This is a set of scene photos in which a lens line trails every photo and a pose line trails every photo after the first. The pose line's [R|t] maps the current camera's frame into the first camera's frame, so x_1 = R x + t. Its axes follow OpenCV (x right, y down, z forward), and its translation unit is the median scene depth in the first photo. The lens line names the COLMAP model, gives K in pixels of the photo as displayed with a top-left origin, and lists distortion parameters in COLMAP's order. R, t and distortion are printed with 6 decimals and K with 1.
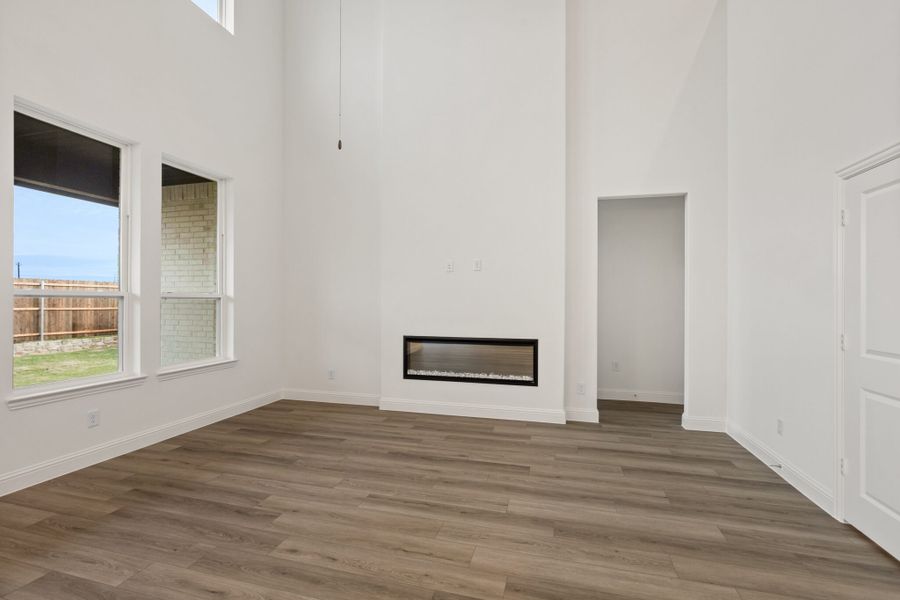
lens RADIAL K [[403.5, 0, 450.0], [0, 403.5, 300.0], [0, 0, 1]] dist [-0.003005, -0.000220]
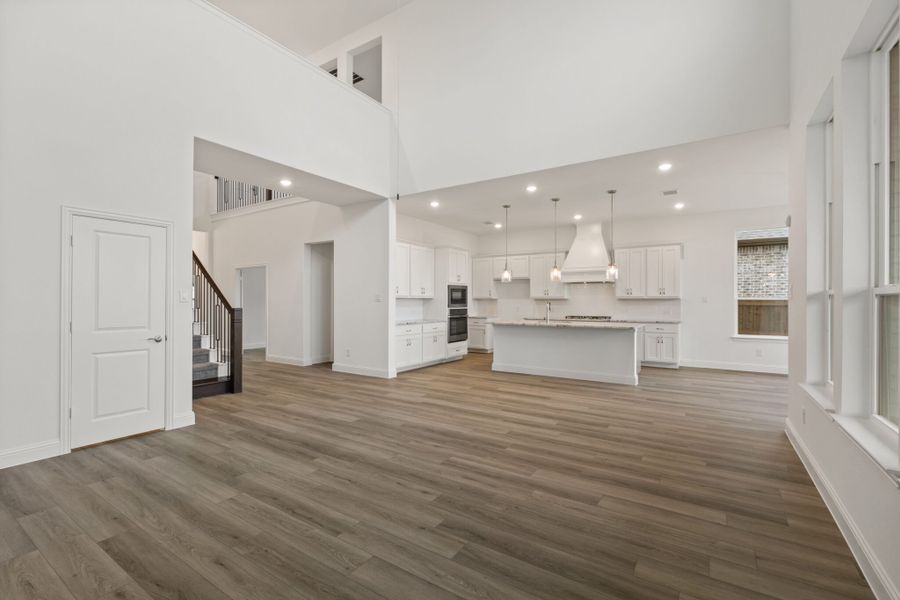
lens RADIAL K [[403.5, 0, 450.0], [0, 403.5, 300.0], [0, 0, 1]] dist [-0.003005, -0.000220]
pose [[-0.949335, -0.003617, 0.314246, -0.596381], [-0.005825, 0.999965, -0.006088, 0.006671], [-0.314213, -0.007610, -0.949322, 1.515701]]
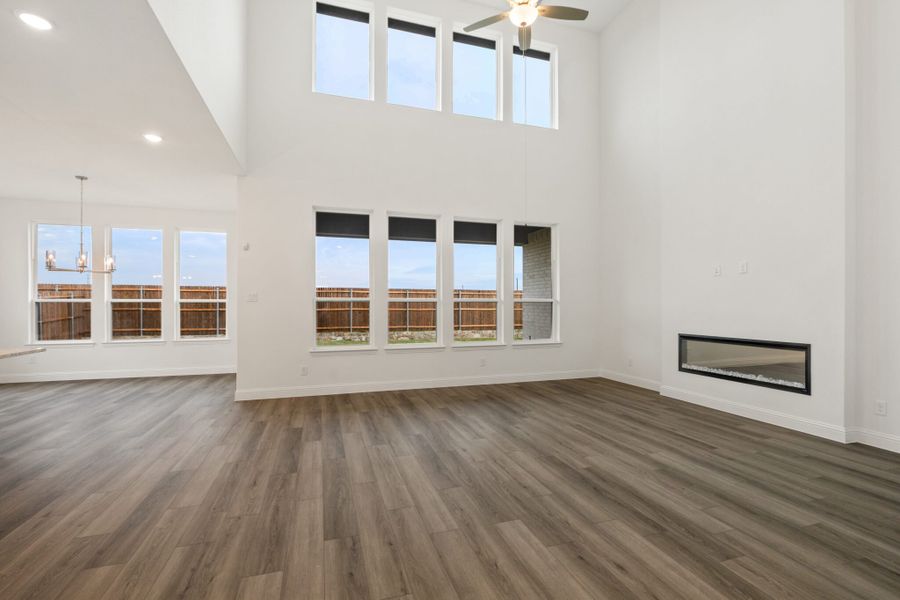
lens RADIAL K [[403.5, 0, 450.0], [0, 403.5, 300.0], [0, 0, 1]] dist [-0.003005, -0.000220]
pose [[0.546325, -0.012151, -0.837485, 0.769799], [0.006266, 0.999926, -0.010420, 0.002622], [0.837550, 0.000445, 0.546361, -0.264233]]
